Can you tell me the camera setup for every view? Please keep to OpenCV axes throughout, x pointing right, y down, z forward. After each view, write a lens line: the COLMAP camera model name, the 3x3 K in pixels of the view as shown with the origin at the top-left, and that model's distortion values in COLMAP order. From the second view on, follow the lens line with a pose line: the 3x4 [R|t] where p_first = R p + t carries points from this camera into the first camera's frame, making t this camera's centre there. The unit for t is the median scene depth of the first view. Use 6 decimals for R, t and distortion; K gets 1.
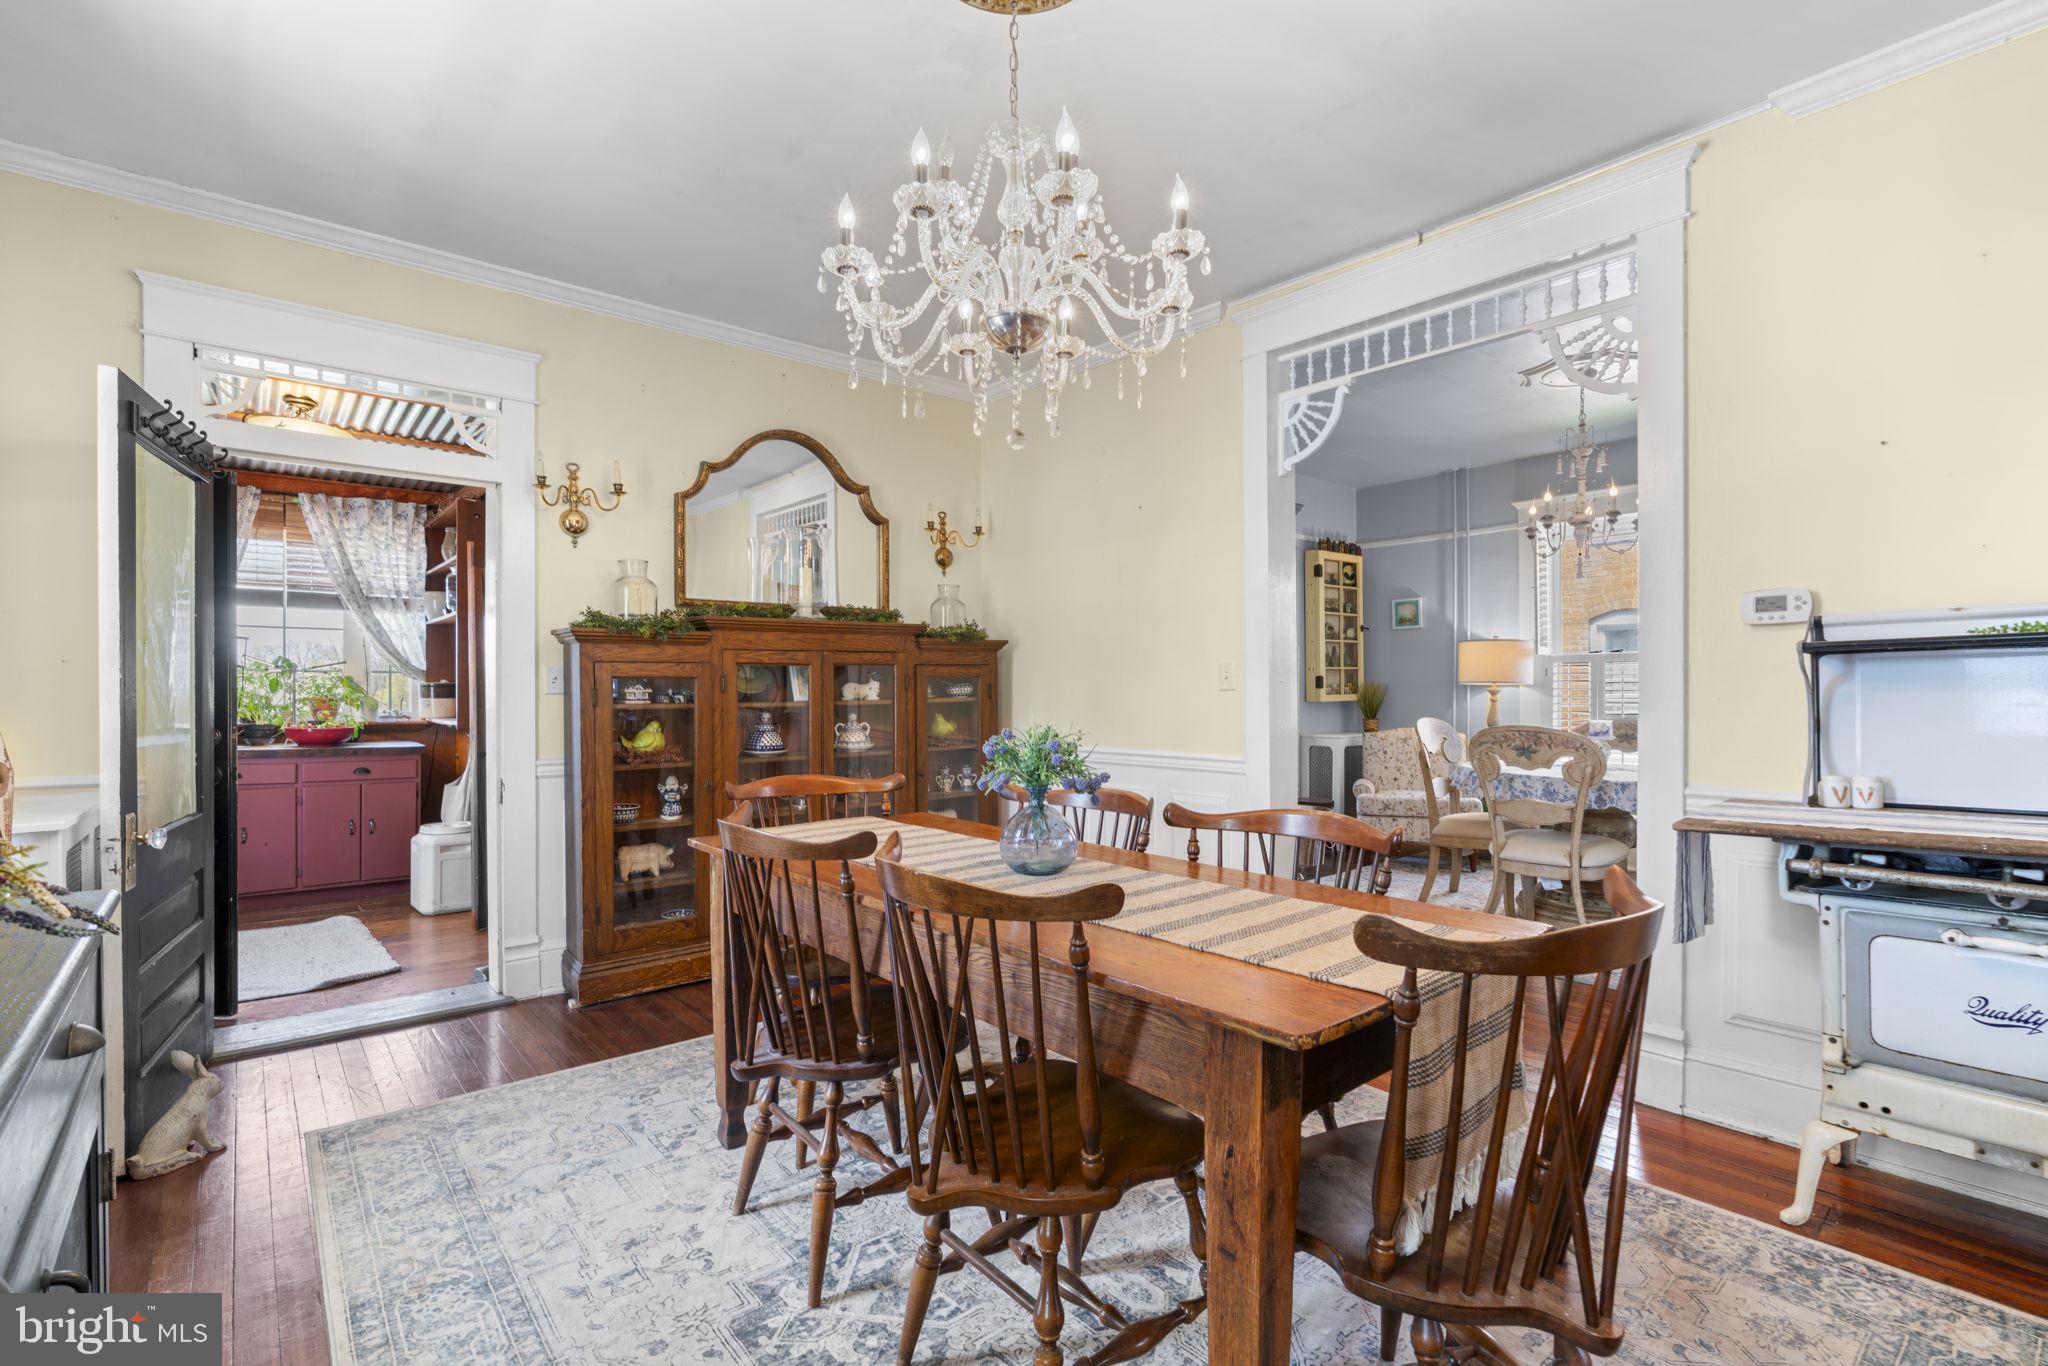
lens RADIAL K [[929.3, 0, 1024.8], [0, 929.3, 686.7], [0, 0, 1]] dist [0.003671, 0.000865]
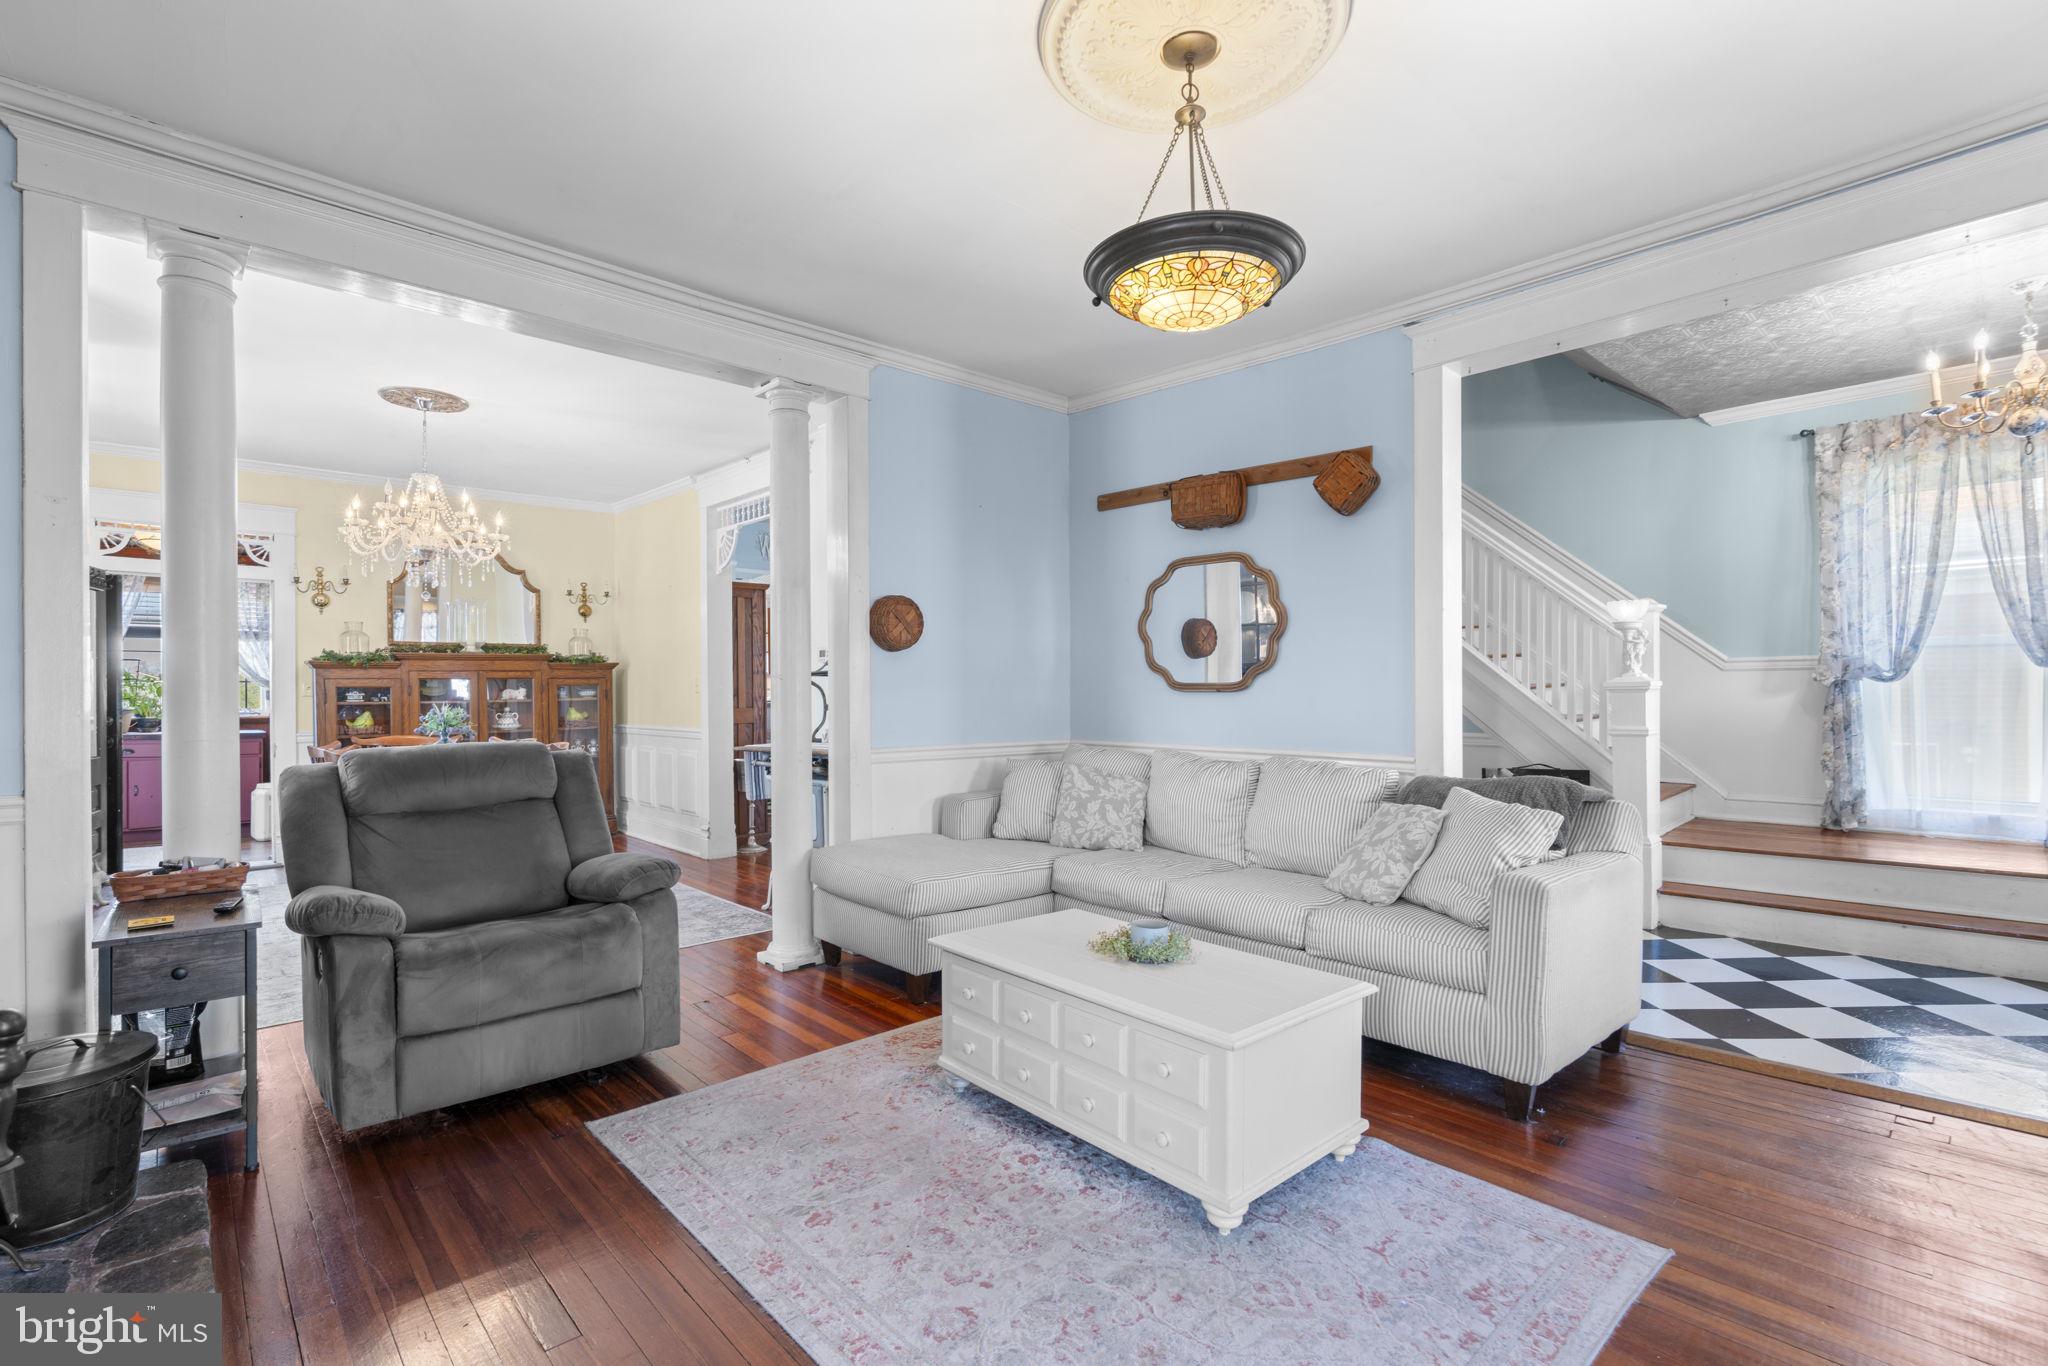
lens RADIAL K [[929.3, 0, 1017.4], [0, 929.3, 697.6], [0, 0, 1]] dist [0.003671, 0.000865]
pose [[0.999321, -0.004461, 0.036579, 0.736588], [0.004104, 0.999943, 0.009819, -0.001733], [-0.036621, -0.009663, 0.999283, -0.785461]]
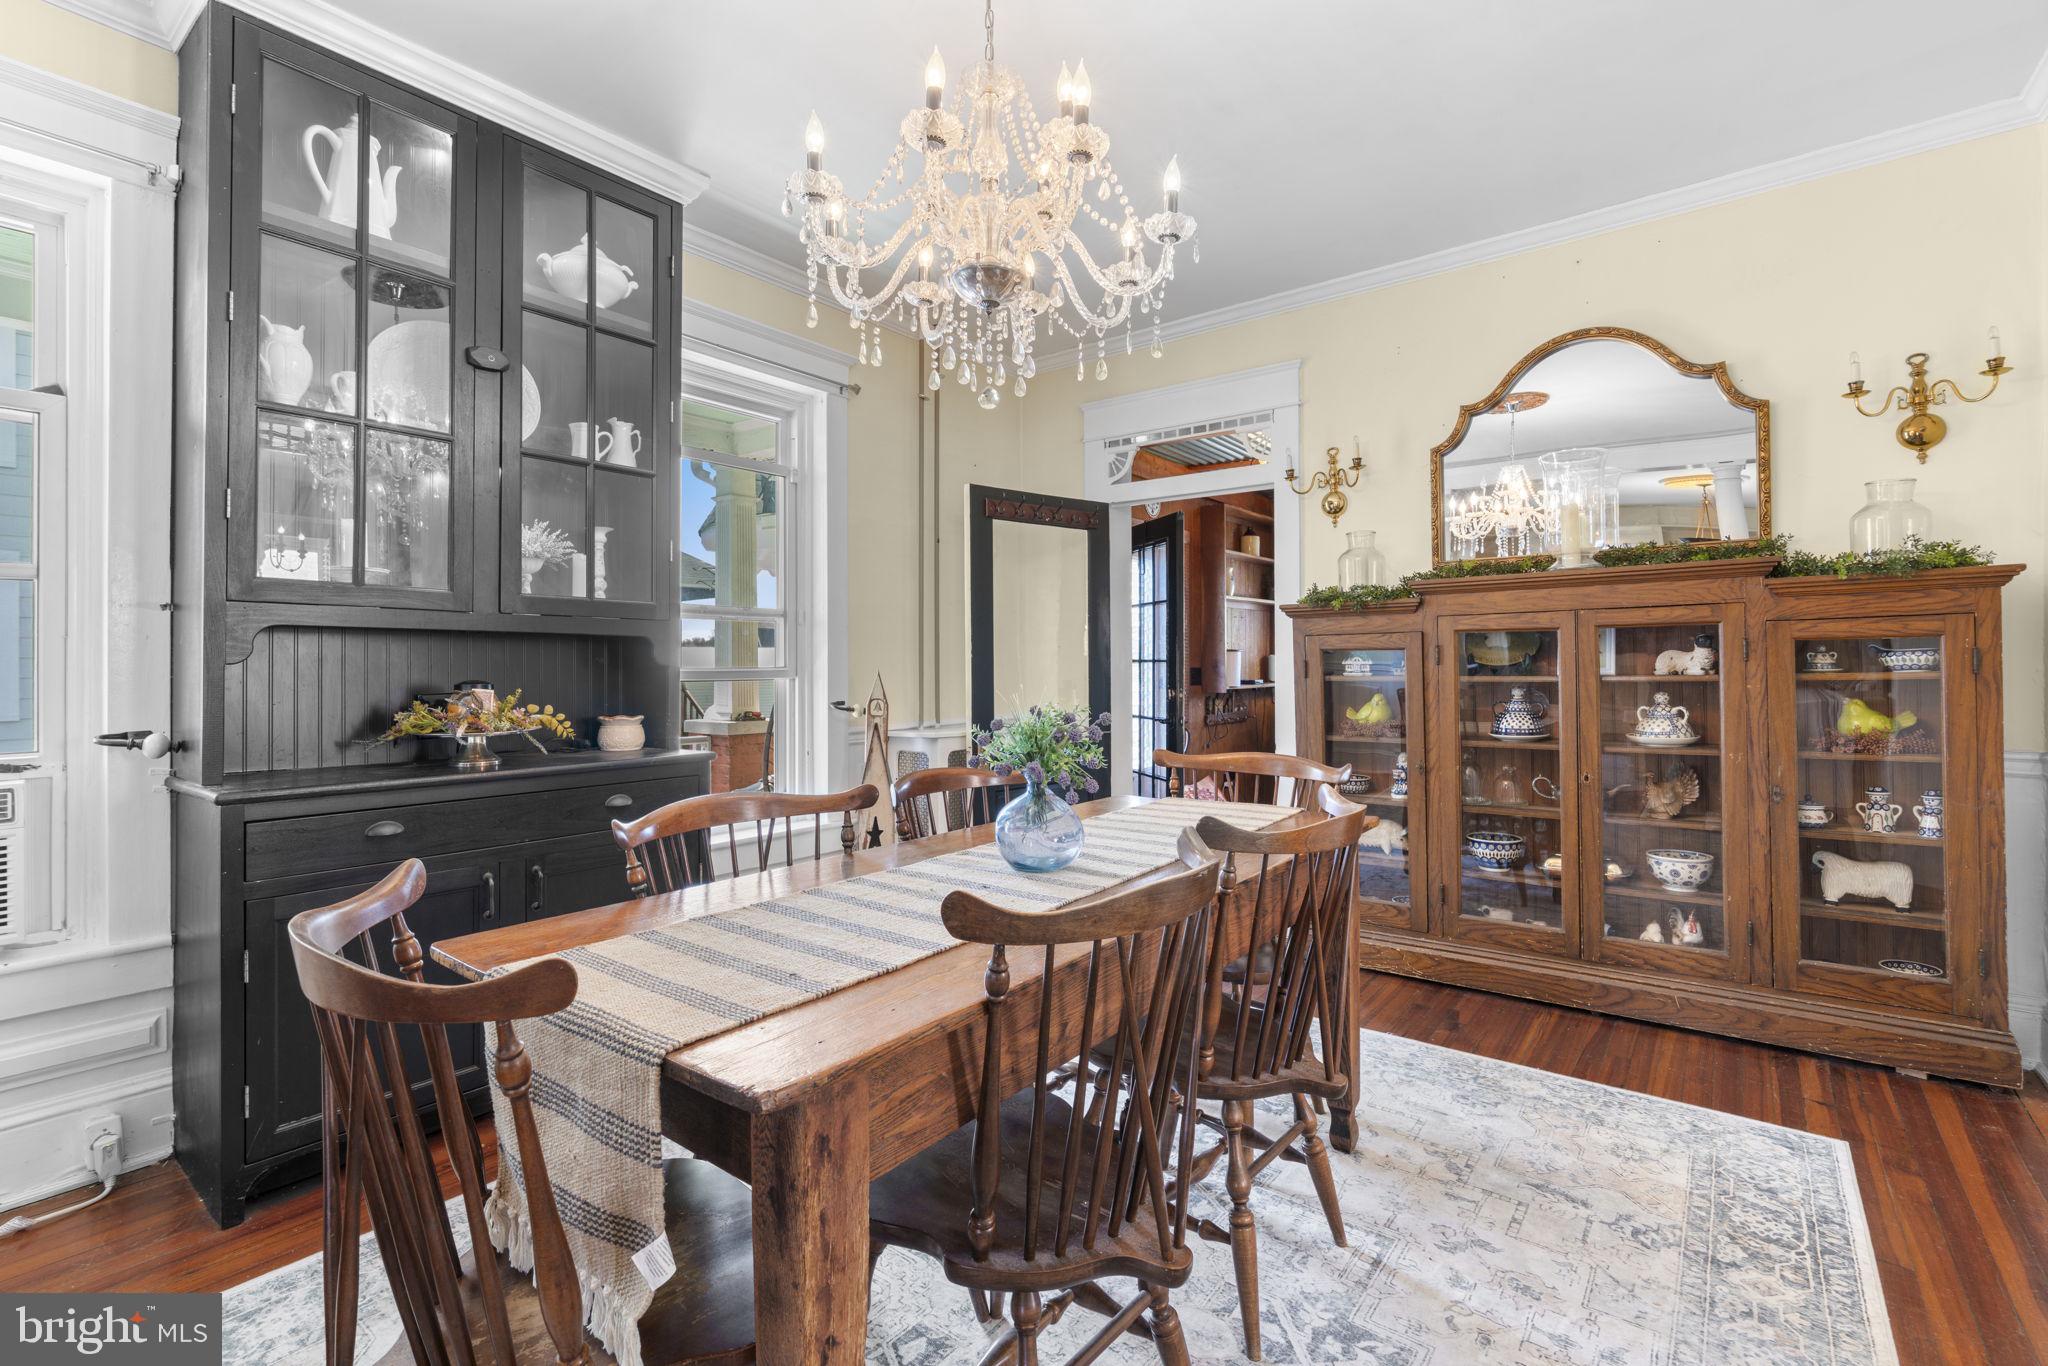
lens RADIAL K [[929.3, 0, 1016.9], [0, 929.3, 653.8], [0, 0, 1]] dist [0.003671, 0.000865]
pose [[0.217240, -0.010083, -0.976066, 0.438094], [0.009928, 0.999918, -0.008119, -0.000723], [0.976068, -0.007927, 0.217322, 0.390015]]
